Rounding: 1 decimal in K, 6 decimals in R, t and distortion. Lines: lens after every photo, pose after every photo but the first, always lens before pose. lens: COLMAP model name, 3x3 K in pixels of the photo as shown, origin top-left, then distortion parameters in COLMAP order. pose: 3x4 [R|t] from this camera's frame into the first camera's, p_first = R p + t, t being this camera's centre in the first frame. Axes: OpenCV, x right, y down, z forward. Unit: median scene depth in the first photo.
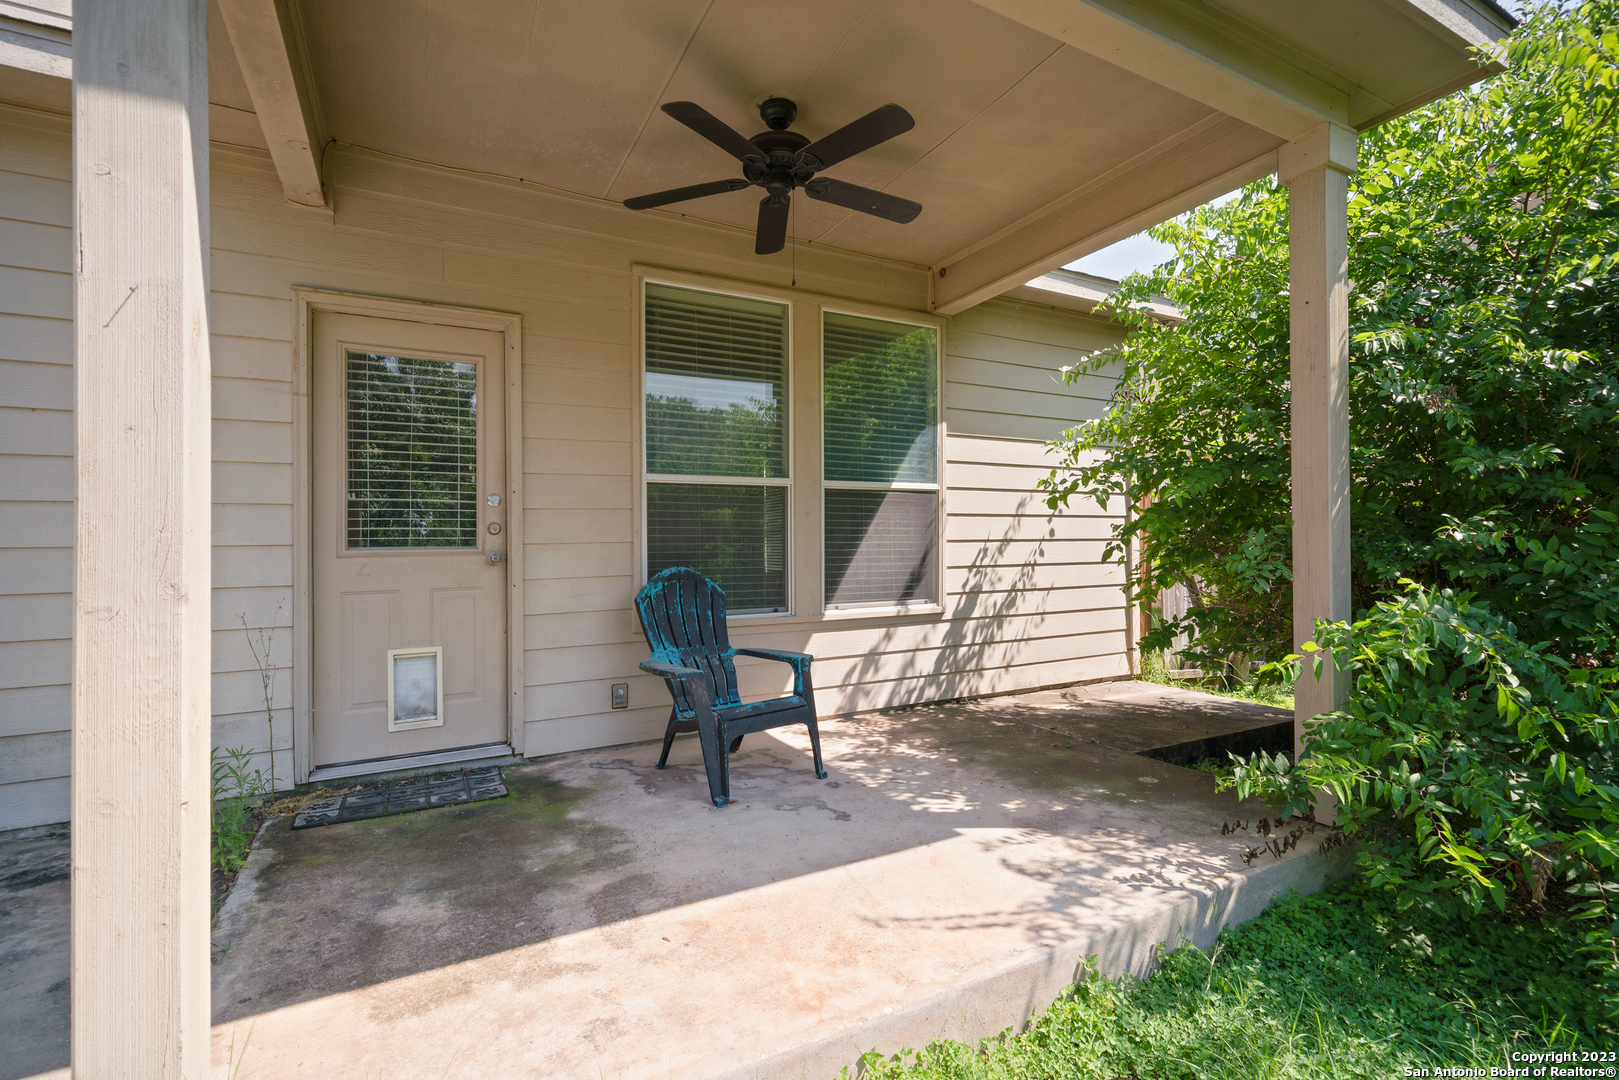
lens RADIAL K [[731.3, 0, 811.7], [0, 731.3, 546.5], [0, 0, 1]] dist [-0.000011, -0.000042]
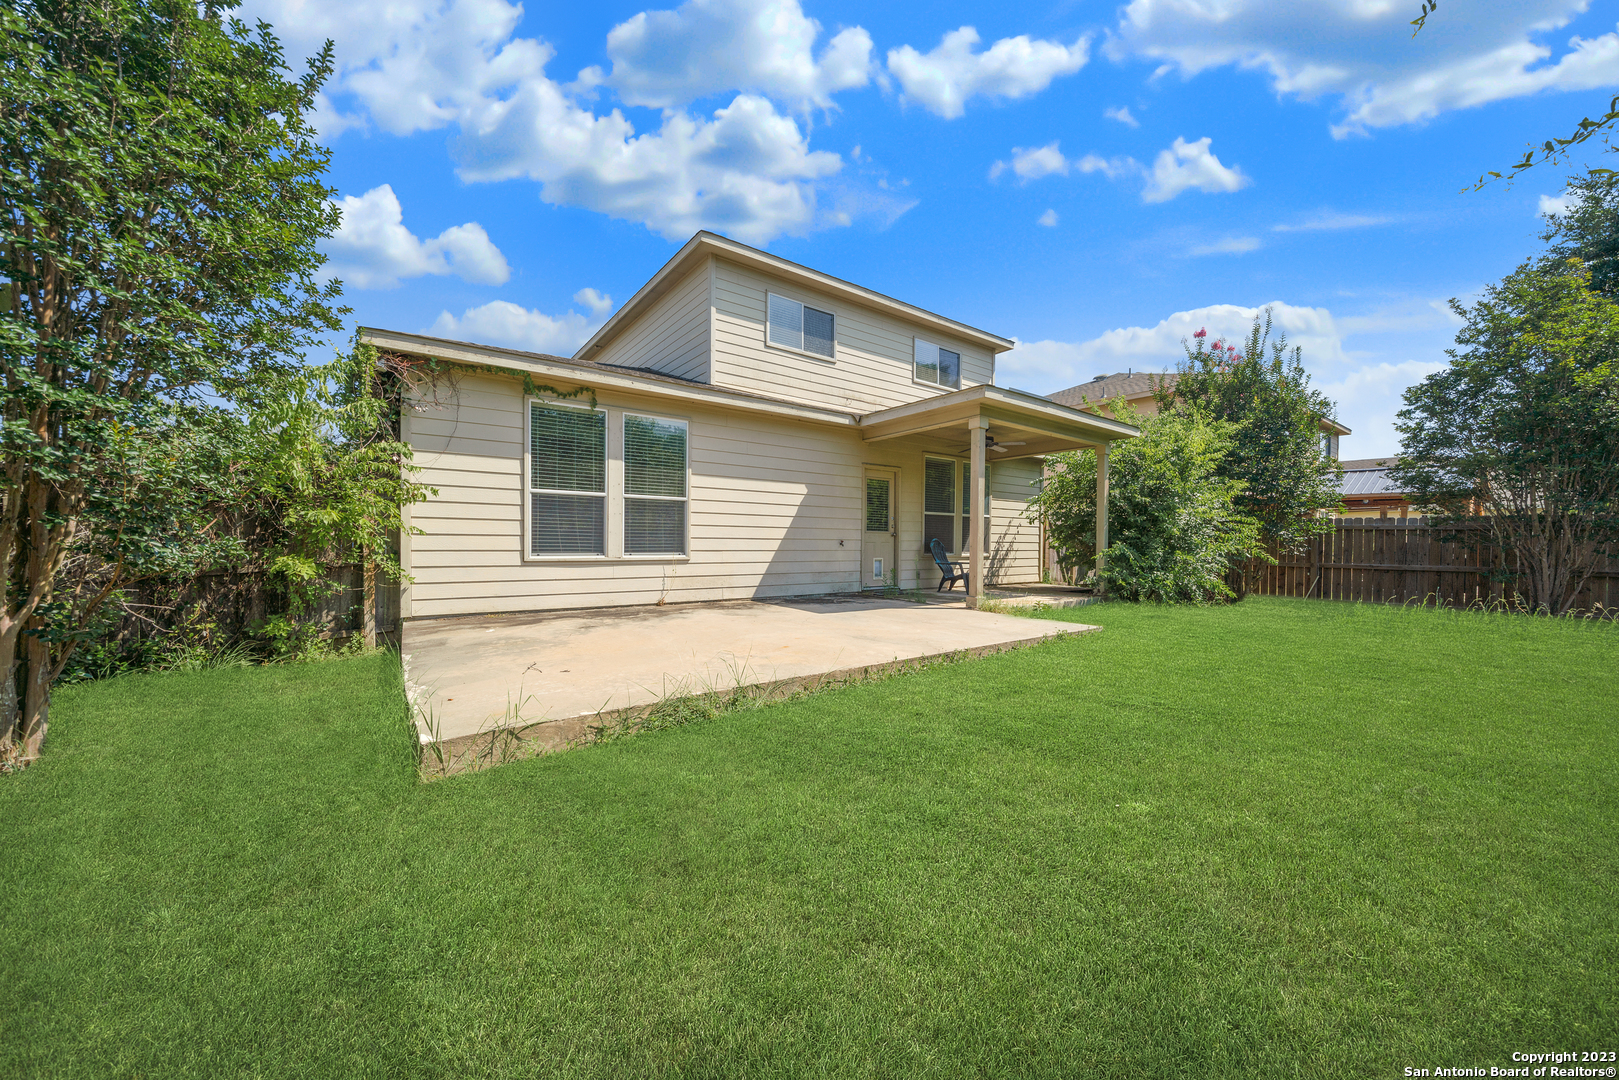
lens RADIAL K [[558.6, 0, 811.2], [0, 558.6, 545.1], [0, 0, 1]] dist [0.000082, -0.000070]
pose [[0.990442, 0.020880, 0.136343, -0.980650], [-0.021887, 0.999743, 0.005894, 0.048738], [-0.136185, -0.008822, 0.990644, -1.373139]]
